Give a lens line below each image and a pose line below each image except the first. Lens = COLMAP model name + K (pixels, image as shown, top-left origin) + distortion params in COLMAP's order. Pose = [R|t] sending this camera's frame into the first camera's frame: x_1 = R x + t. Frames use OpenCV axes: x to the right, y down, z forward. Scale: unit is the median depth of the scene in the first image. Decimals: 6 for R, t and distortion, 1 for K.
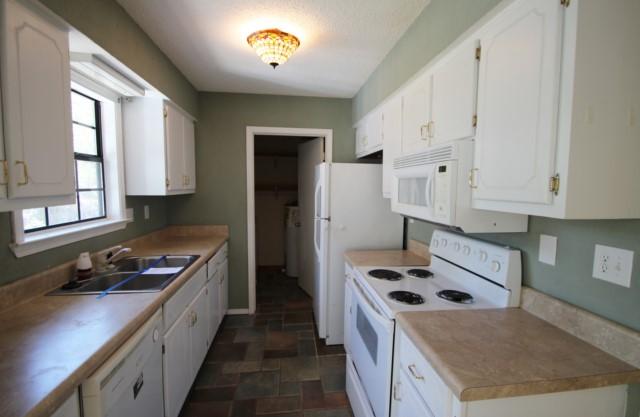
lens RADIAL K [[300.7, 0, 320.0], [0, 300.7, 208.5], [0, 0, 1]] dist [0.018381, -0.020741]
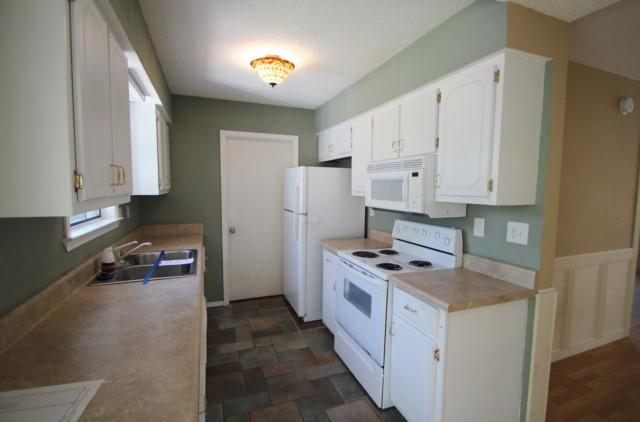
lens RADIAL K [[299.4, 0, 320.0], [0, 299.4, 211.0], [0, 0, 1]] dist [0.000304, 0.000015]
pose [[0.971773, -0.019075, 0.235146, -0.278447], [0.017062, 0.999798, 0.010595, 0.015228], [-0.235301, -0.006284, 0.971902, -0.210782]]
